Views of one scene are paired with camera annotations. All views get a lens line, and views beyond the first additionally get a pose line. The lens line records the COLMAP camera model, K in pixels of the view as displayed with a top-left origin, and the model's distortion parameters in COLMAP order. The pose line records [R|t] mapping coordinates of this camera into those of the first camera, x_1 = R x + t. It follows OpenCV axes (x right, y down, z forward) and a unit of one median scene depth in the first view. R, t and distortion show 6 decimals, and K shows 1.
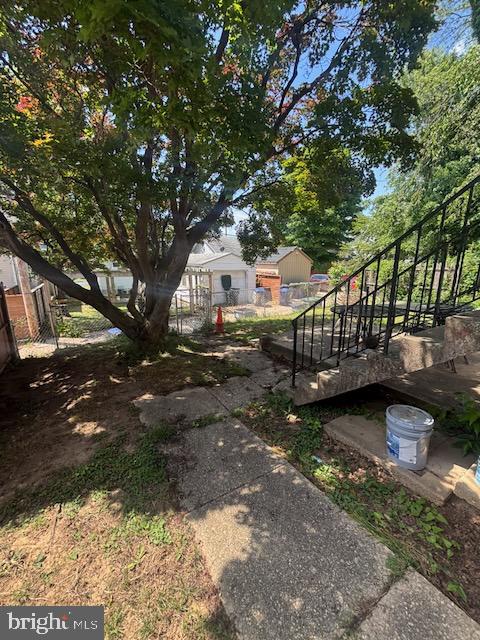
lens RADIAL K [[257.4, 0, 238.7], [0, 257.4, 320.0], [0, 0, 1]] dist [0.001931, -0.000839]
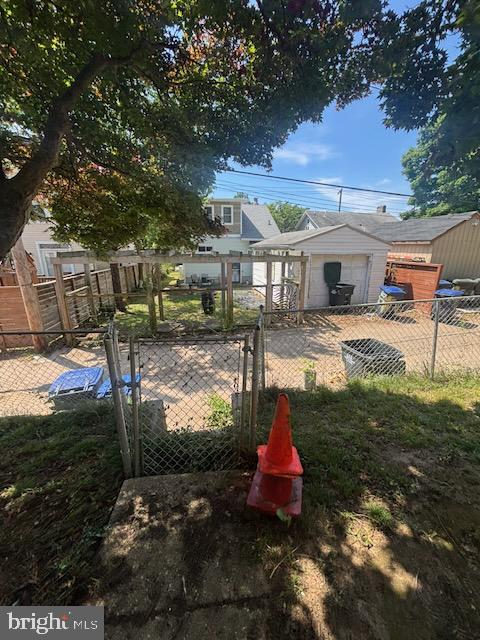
lens RADIAL K [[257.4, 0, 241.1], [0, 257.4, 317.6], [0, 0, 1]] dist [0.001931, -0.000839]
pose [[0.926948, 0.091522, -0.363855, -0.016223], [-0.077288, 0.995571, 0.053523, -0.060280], [0.367142, -0.021491, 0.929917, 0.353452]]
